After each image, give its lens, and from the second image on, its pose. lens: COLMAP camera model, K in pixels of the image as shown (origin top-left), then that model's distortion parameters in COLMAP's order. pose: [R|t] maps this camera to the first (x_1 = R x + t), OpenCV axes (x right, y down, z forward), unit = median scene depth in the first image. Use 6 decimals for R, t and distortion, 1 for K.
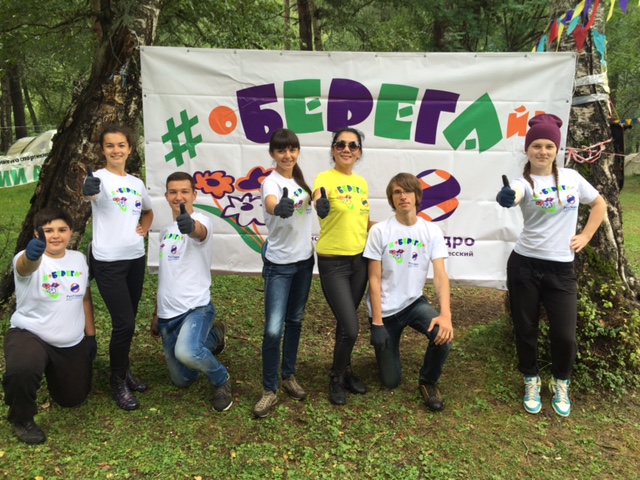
lens RADIAL K [[524.4, 0, 320.2], [0, 524.4, 240.9], [0, 0, 1]] dist [0.013444, 0.003192]
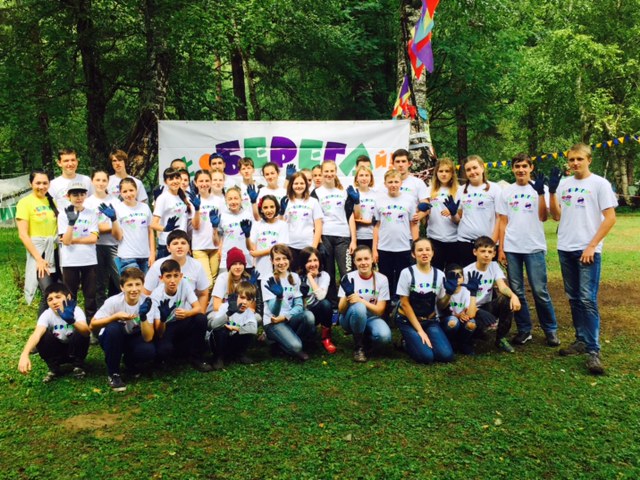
lens RADIAL K [[524.4, 0, 320.4], [0, 524.4, 239.0], [0, 0, 1]] dist [0.013444, 0.003192]
pose [[0.994139, -0.039330, 0.100706, -0.006839], [0.043086, 0.998444, -0.035394, 0.090111], [-0.099157, 0.039525, 0.994286, -0.695923]]
